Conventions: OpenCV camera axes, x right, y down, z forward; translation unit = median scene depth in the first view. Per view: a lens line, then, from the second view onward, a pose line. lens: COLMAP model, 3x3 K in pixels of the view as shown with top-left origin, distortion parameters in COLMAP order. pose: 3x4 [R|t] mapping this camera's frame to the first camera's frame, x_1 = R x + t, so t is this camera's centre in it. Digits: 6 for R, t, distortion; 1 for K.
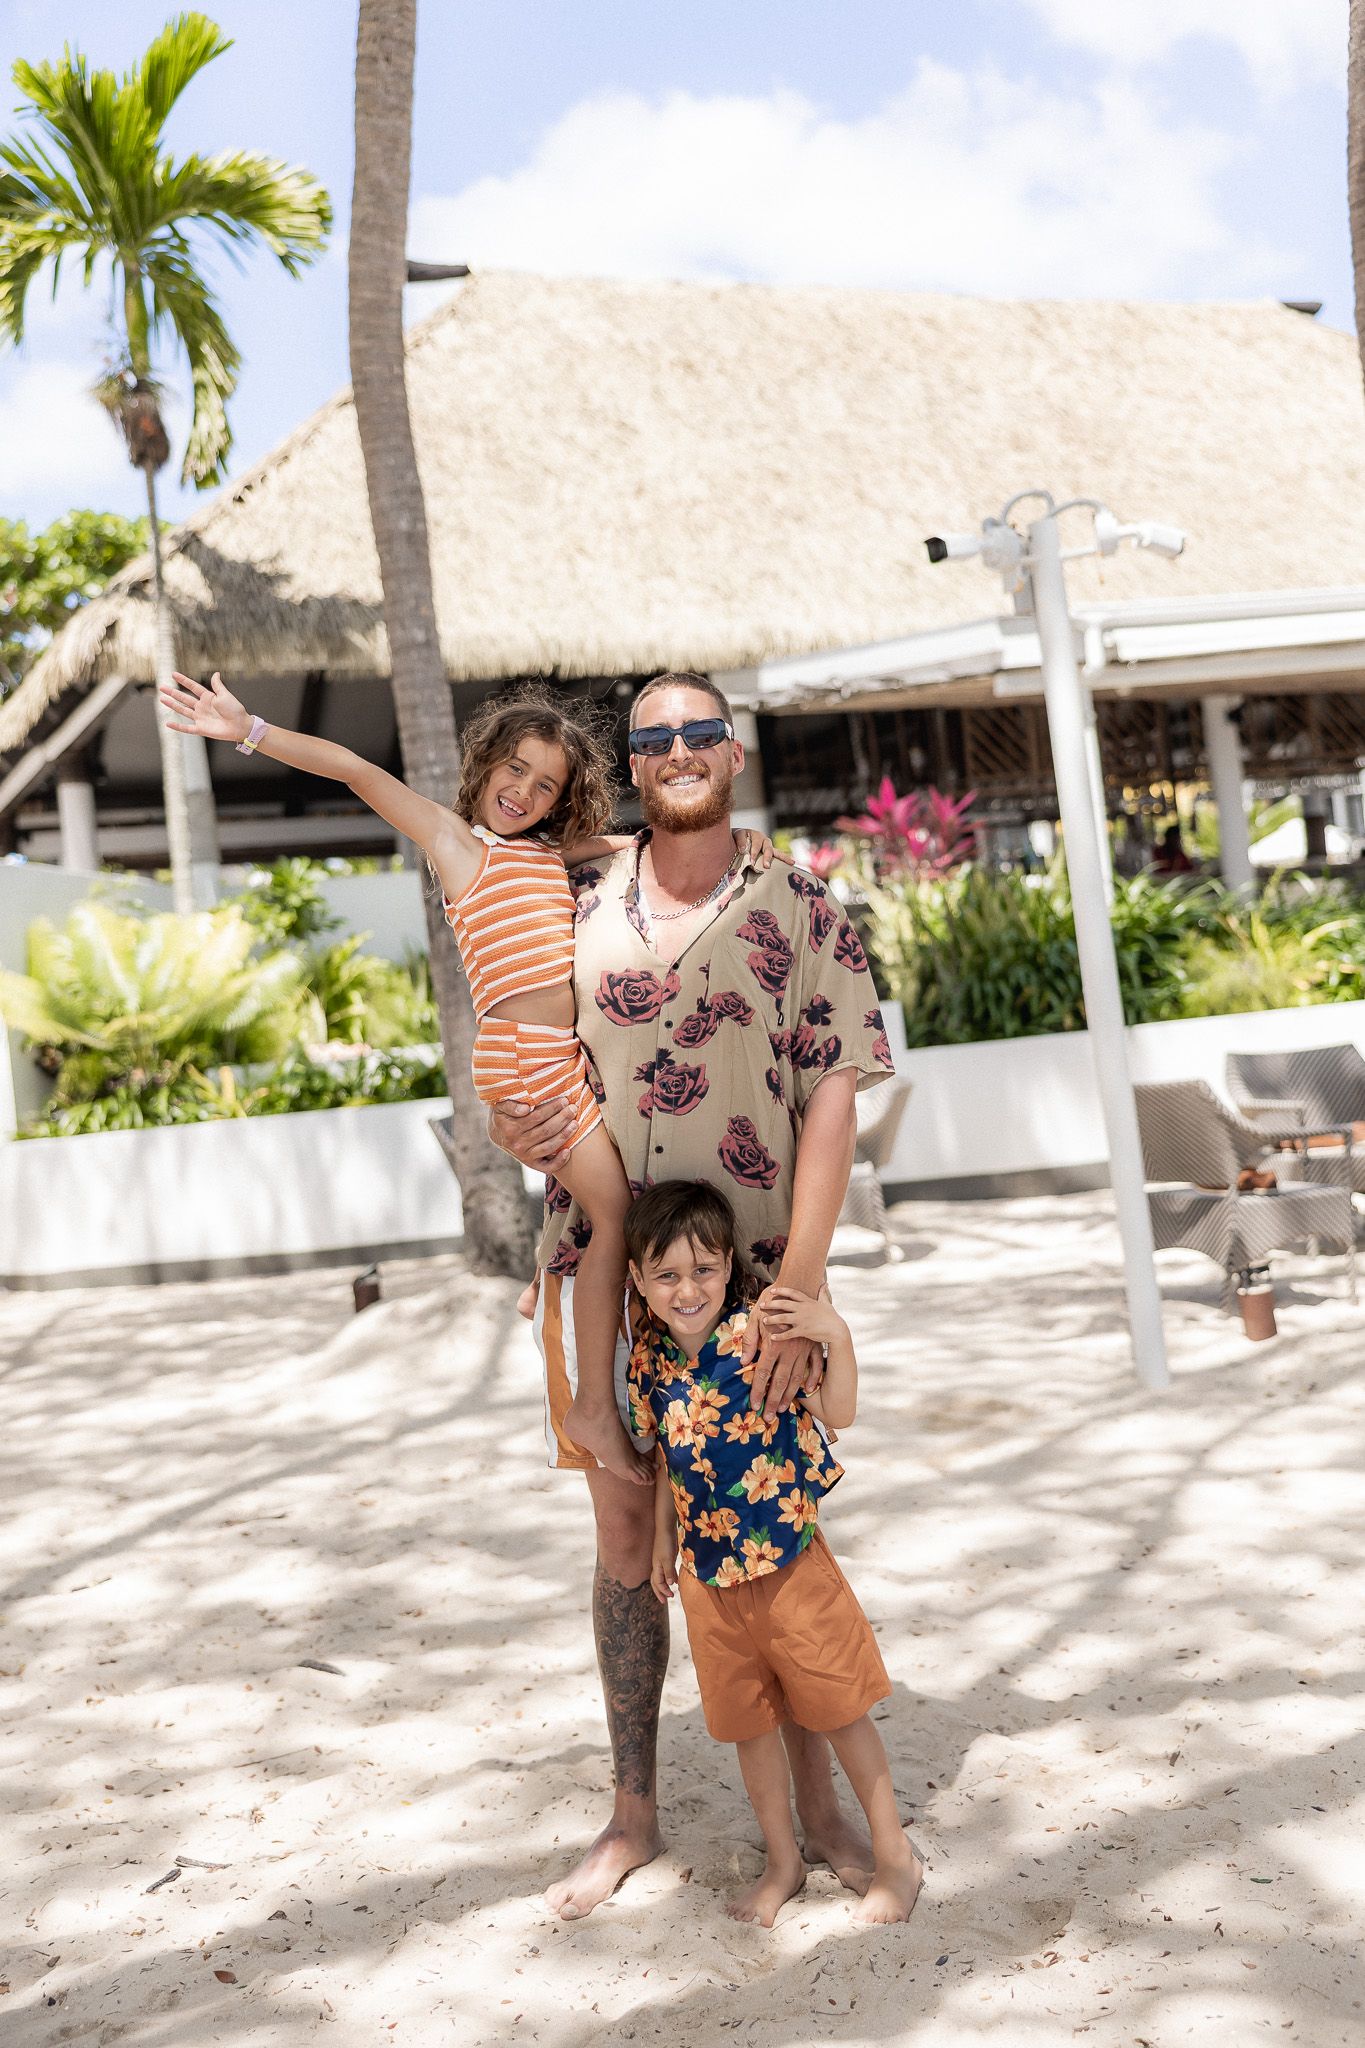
lens RADIAL K [[2513.2, 0, 682.5], [0, 2513.2, 1024.0], [0, 0, 1]] dist [0.069116, -0.013550]
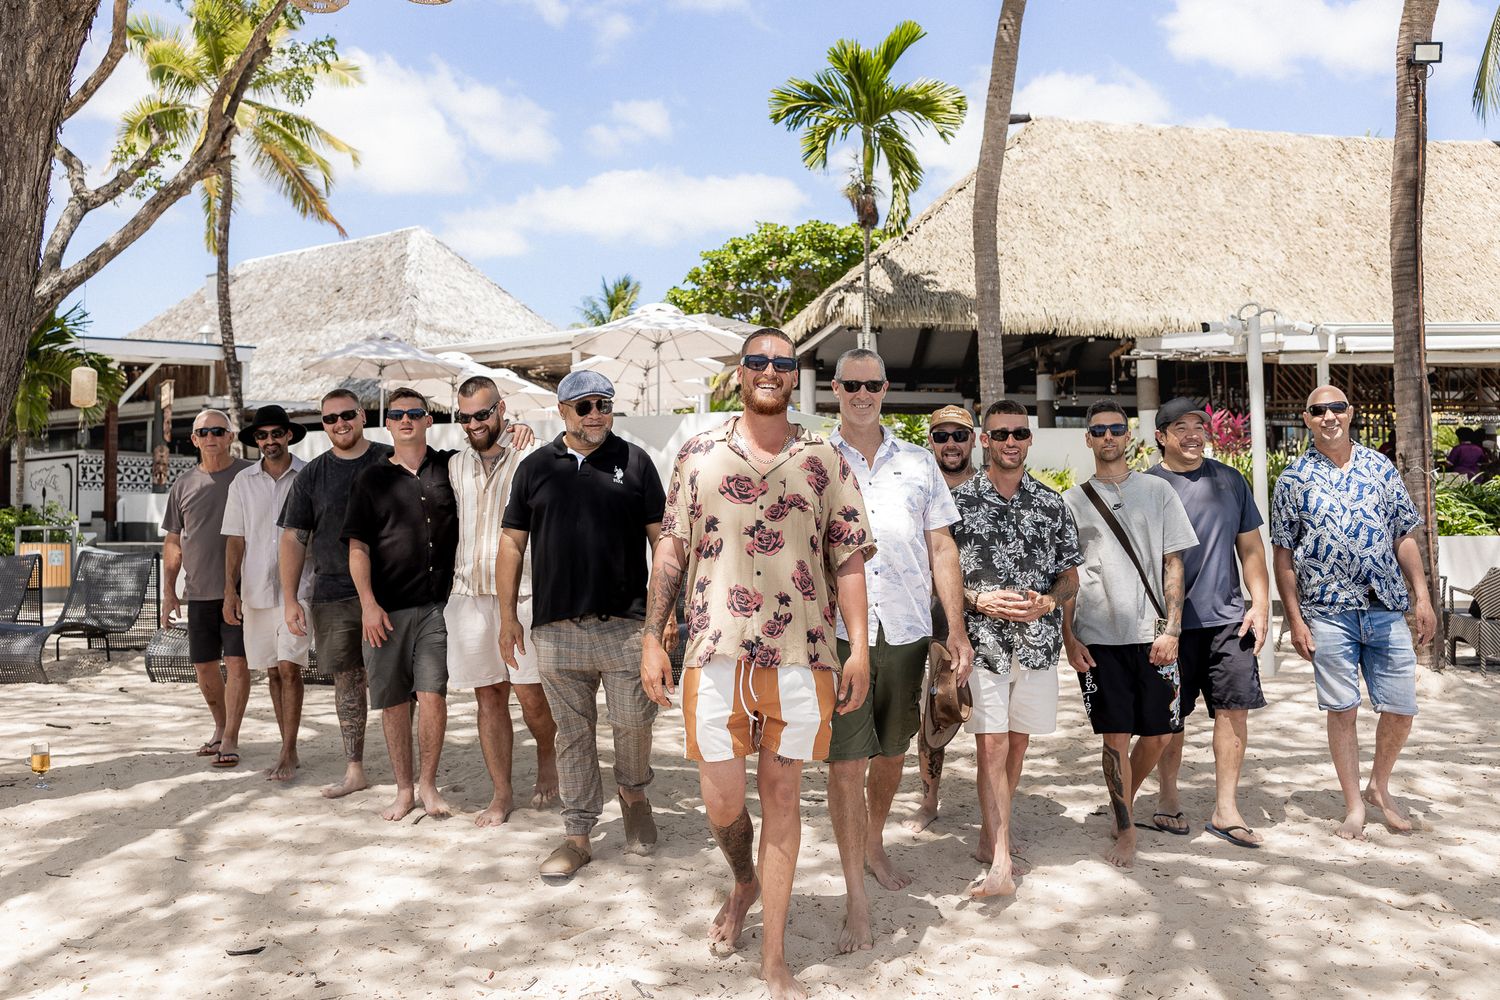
lens RADIAL K [[1509.8, 0, 750.0], [0, 1509.8, 500.0], [0, 0, 1]] dist [-0.090174, 0.018111]
pose [[0.966306, 0.093575, -0.239784, 0.013015], [-0.094846, 0.995472, 0.006258, 0.005703], [0.239284, 0.016696, 0.970806, -0.190394]]
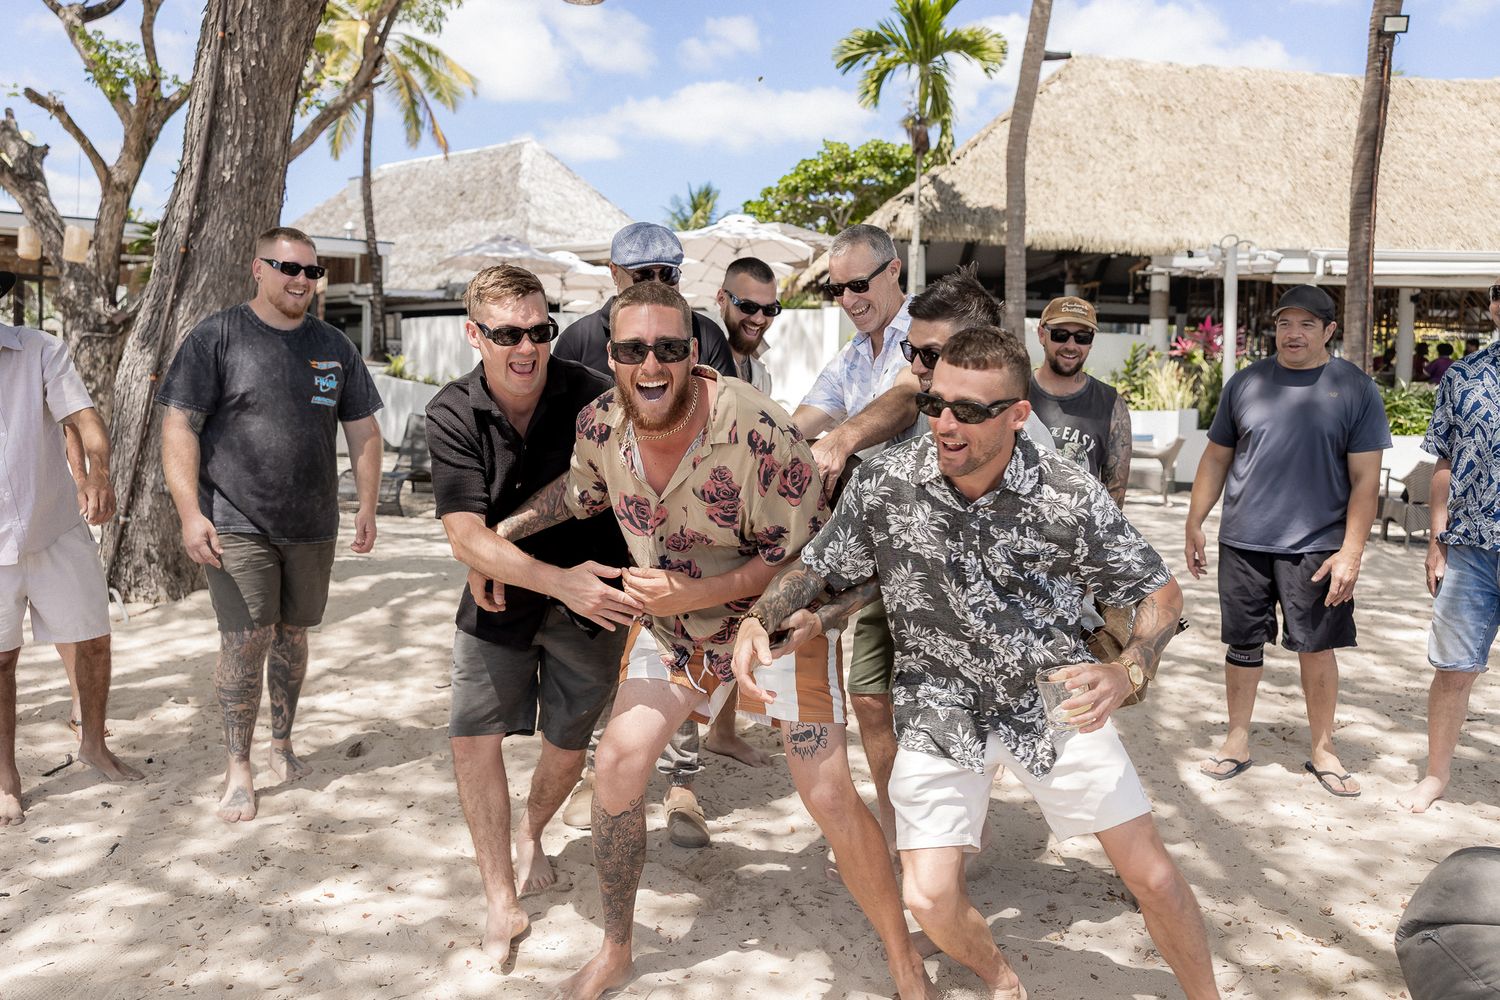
lens RADIAL K [[1362.7, 0, 750.0], [0, 1362.7, 500.0], [0, 0, 1]] dist [-0.111992, 0.160151]
pose [[0.950974, 0.146529, -0.272355, 0.030220], [-0.125330, 0.987674, 0.093765, 0.006713], [0.282737, -0.055034, 0.957617, -0.255277]]
